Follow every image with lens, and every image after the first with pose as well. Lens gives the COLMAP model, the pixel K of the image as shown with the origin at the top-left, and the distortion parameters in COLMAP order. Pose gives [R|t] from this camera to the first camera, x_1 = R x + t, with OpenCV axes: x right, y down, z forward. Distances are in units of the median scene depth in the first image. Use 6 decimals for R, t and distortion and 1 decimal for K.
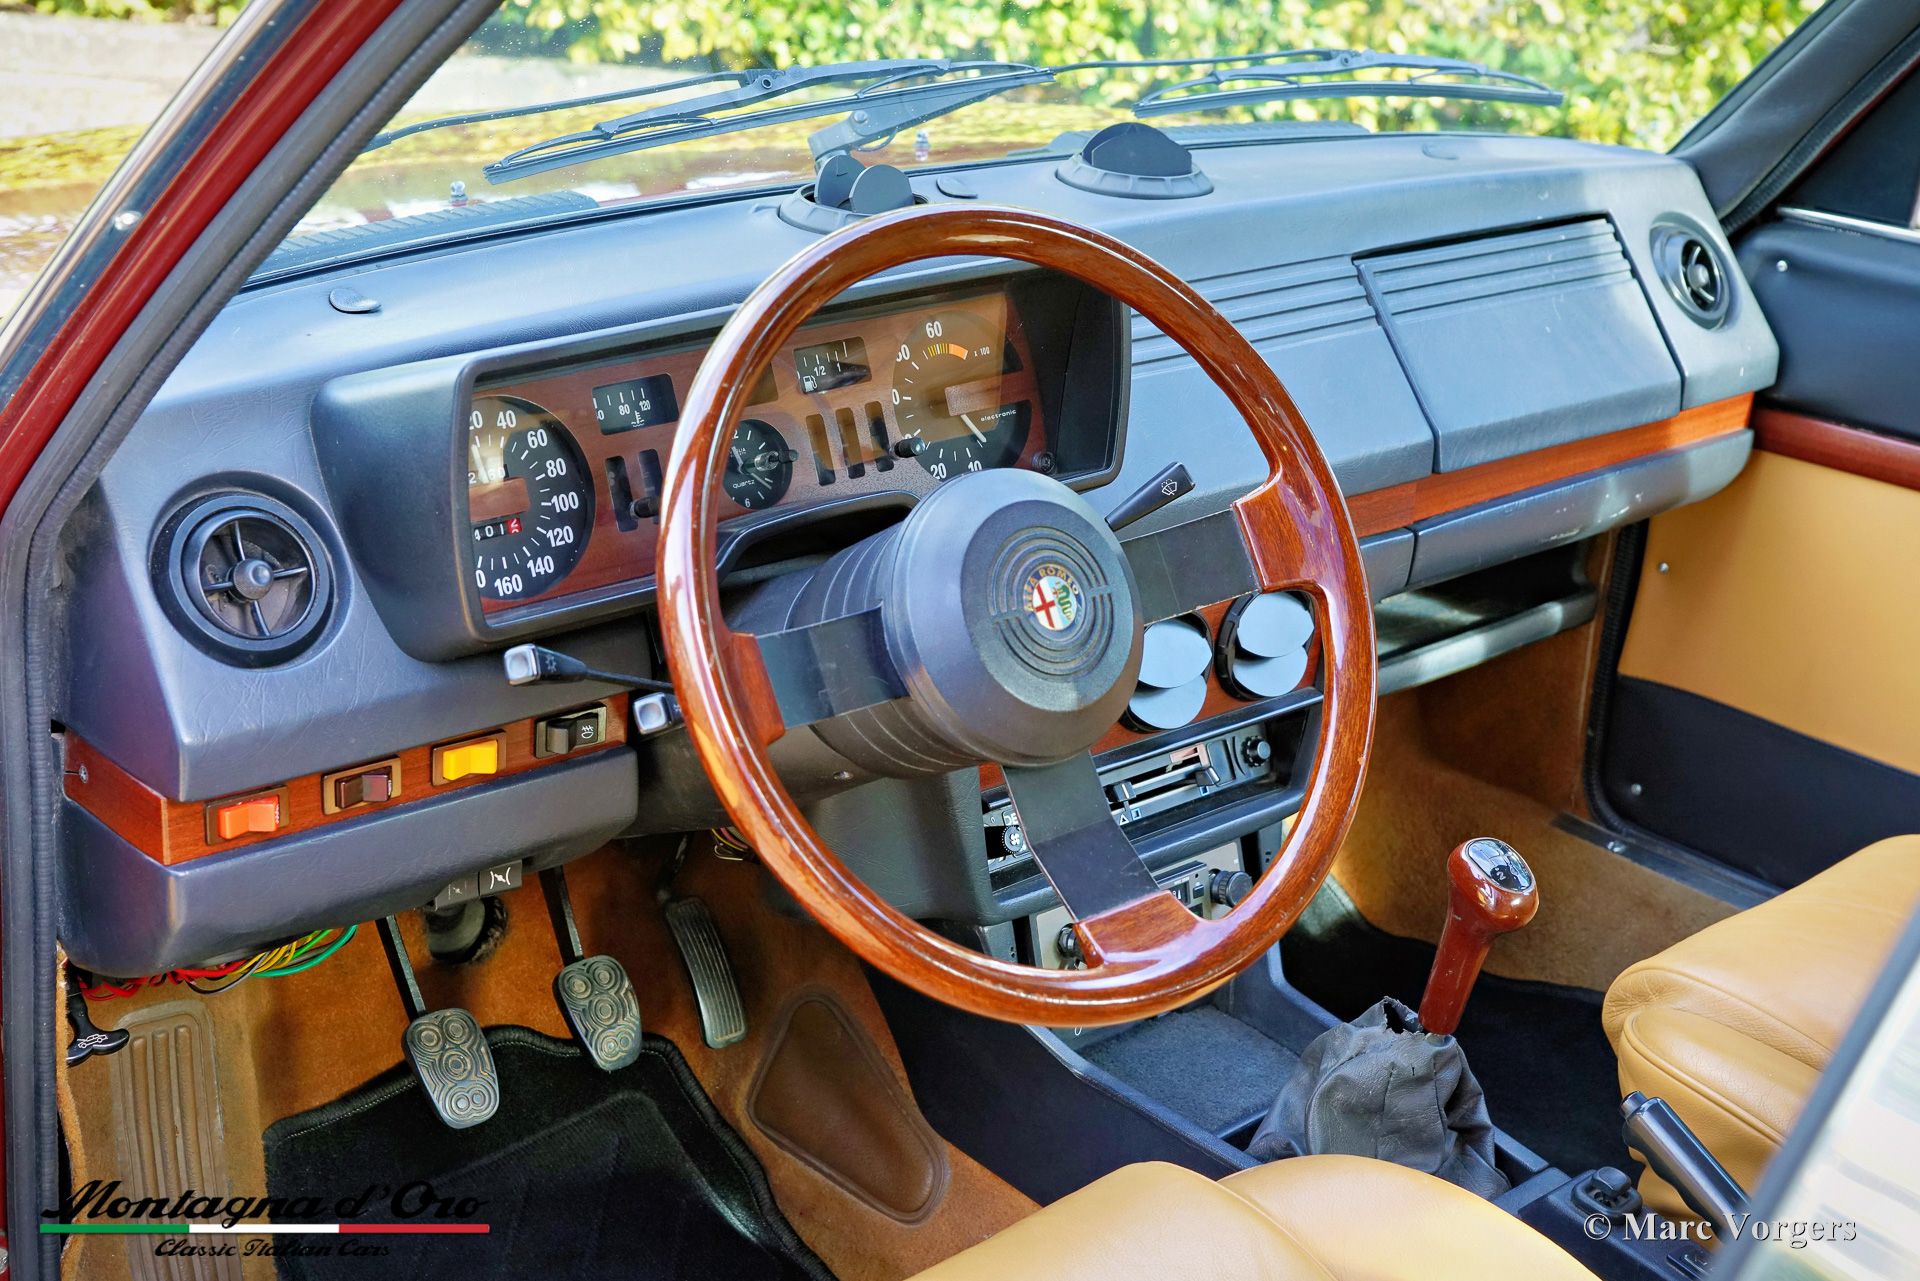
lens RADIAL K [[1924.0, 0, 960.0], [0, 1924.0, 640.5], [0, 0, 1]] dist [-0.010369, -0.006504]
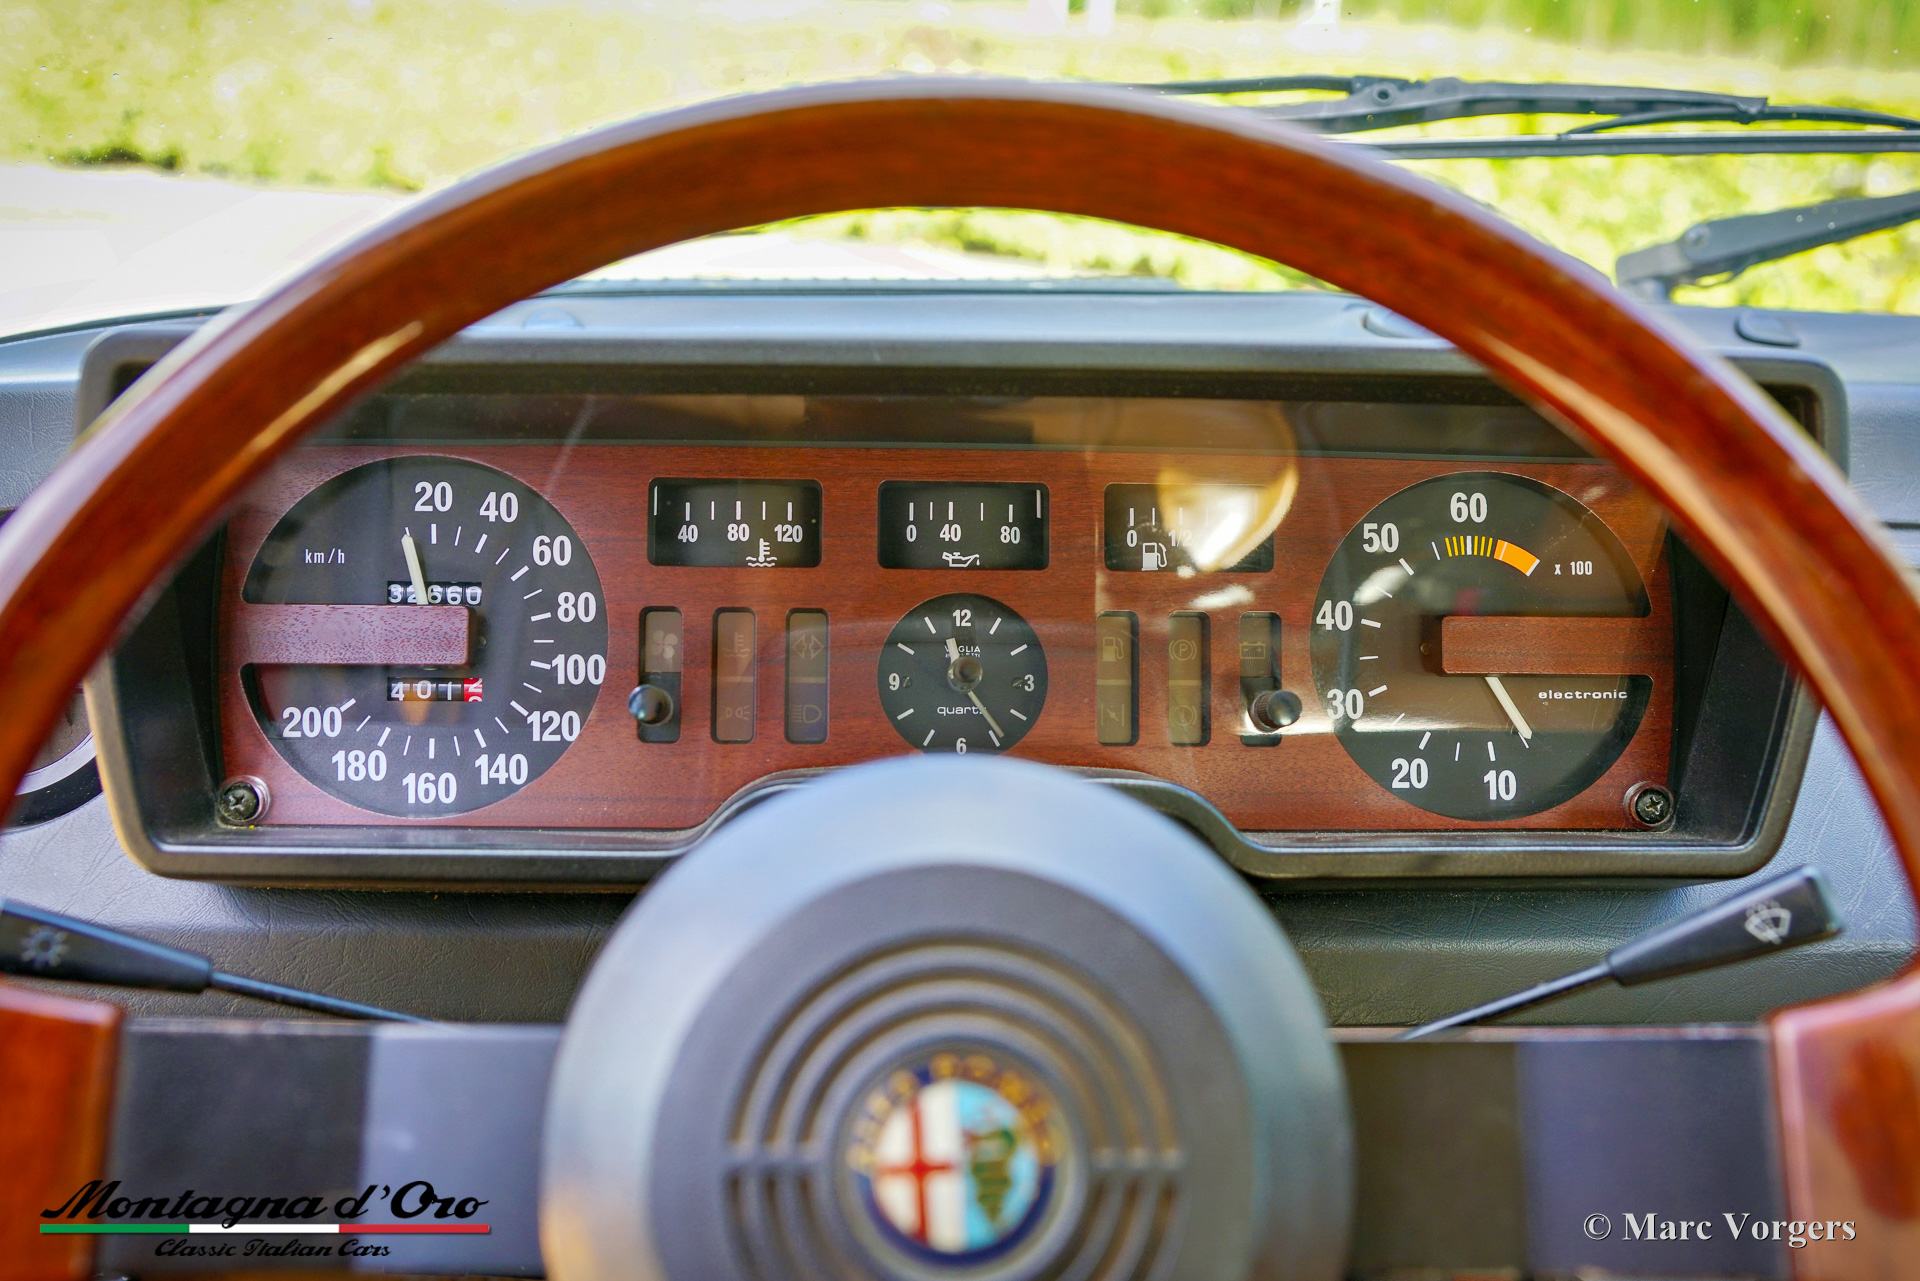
lens RADIAL K [[1924.0, 0, 960.0], [0, 1924.0, 640.5], [0, 0, 1]] dist [-0.010369, -0.006504]
pose [[0.824055, 0.183387, -0.536006, 0.184062], [-0.242233, 0.969362, -0.040755, -0.082281], [0.512110, 0.163423, 0.843230, 0.565933]]
